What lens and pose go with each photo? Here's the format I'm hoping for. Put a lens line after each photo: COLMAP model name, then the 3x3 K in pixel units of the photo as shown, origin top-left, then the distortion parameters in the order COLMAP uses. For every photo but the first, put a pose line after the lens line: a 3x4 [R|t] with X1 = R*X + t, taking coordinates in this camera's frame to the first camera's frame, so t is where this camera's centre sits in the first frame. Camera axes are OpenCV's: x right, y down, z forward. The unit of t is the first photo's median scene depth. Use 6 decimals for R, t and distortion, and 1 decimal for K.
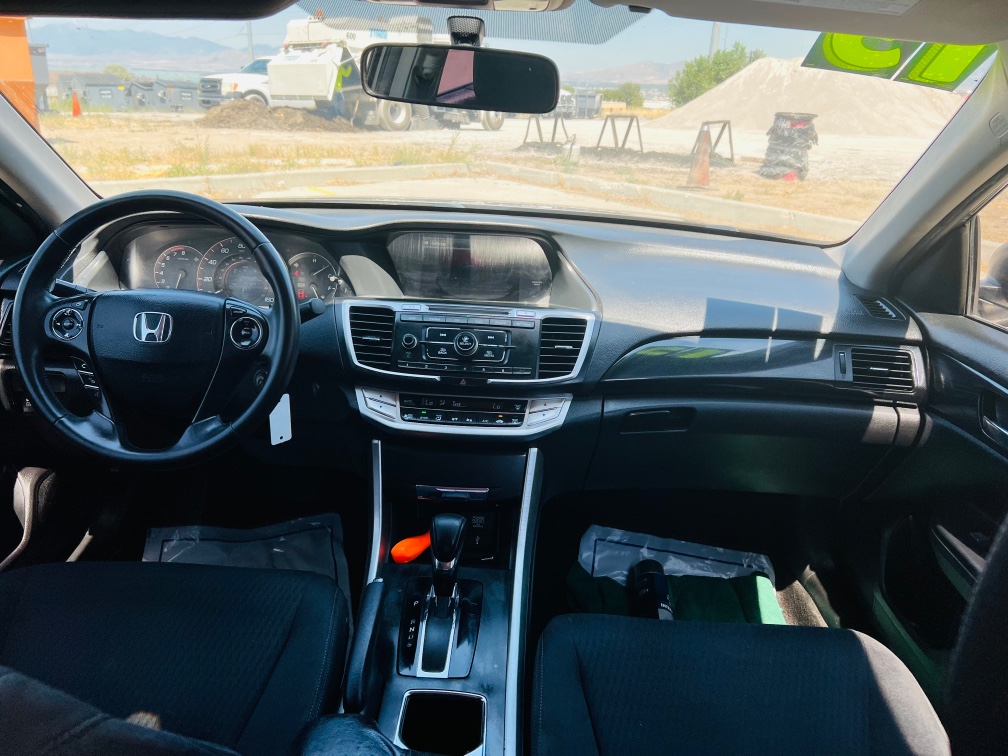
lens RADIAL K [[764.8, 0, 507.3], [0, 764.8, 397.6], [0, 0, 1]] dist [0.024524, -0.021445]
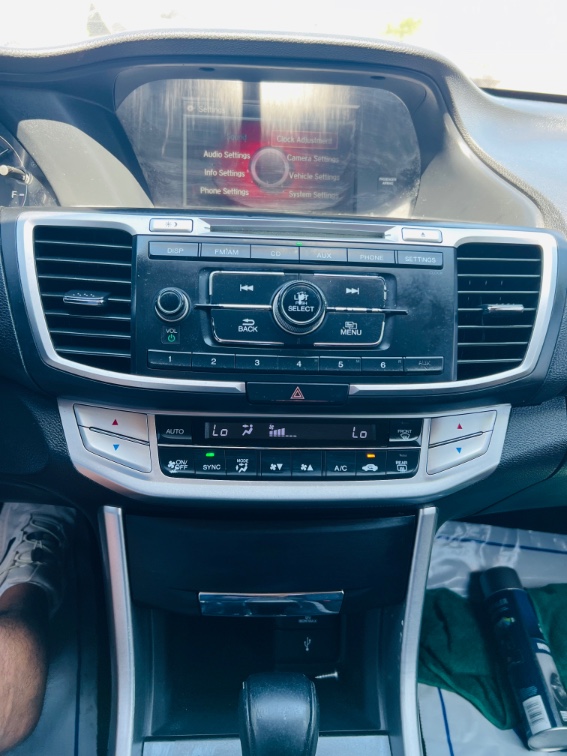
lens RADIAL K [[573.6, 0, 278.0], [0, 573.6, 383.2], [0, 0, 1]] dist [0.024524, -0.021445]
pose [[0.997268, -0.034628, 0.065254, -0.088991], [0.025157, 0.989726, 0.140749, -0.073051], [-0.069457, -0.138723, 0.987893, 0.655645]]
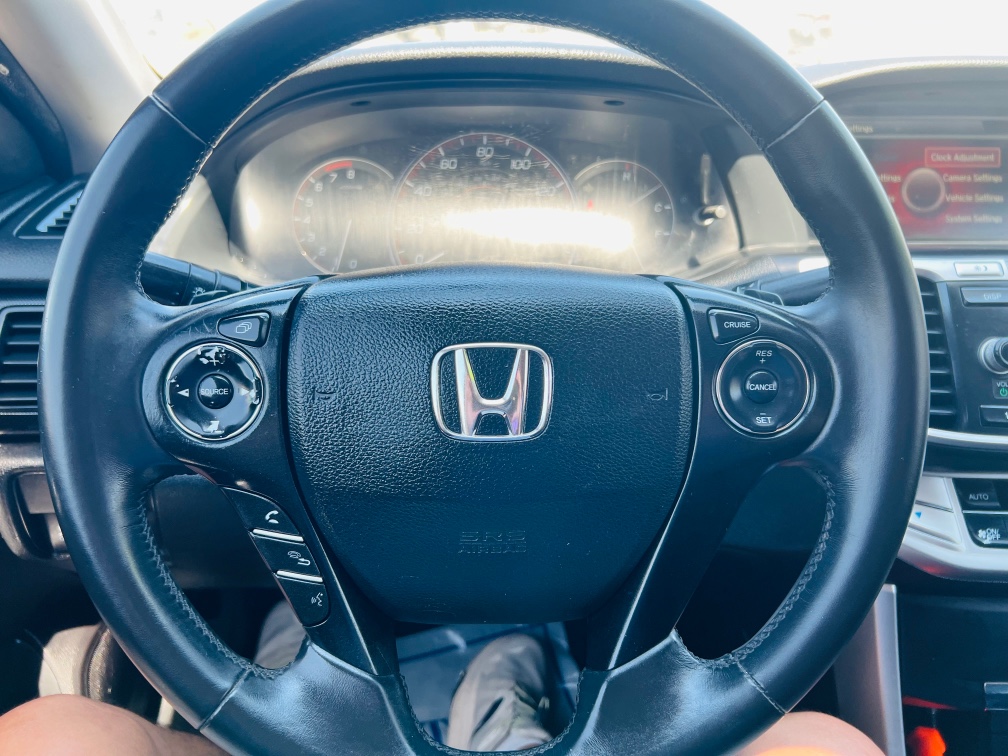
lens RADIAL K [[764.8, 0, 481.3], [0, 764.8, 390.1], [0, 0, 1]] dist [0.024524, -0.021445]
pose [[0.998444, -0.054320, 0.012633, -0.405020], [0.053217, 0.995726, 0.075488, -0.099964], [-0.016679, -0.074698, 0.997067, 0.592986]]
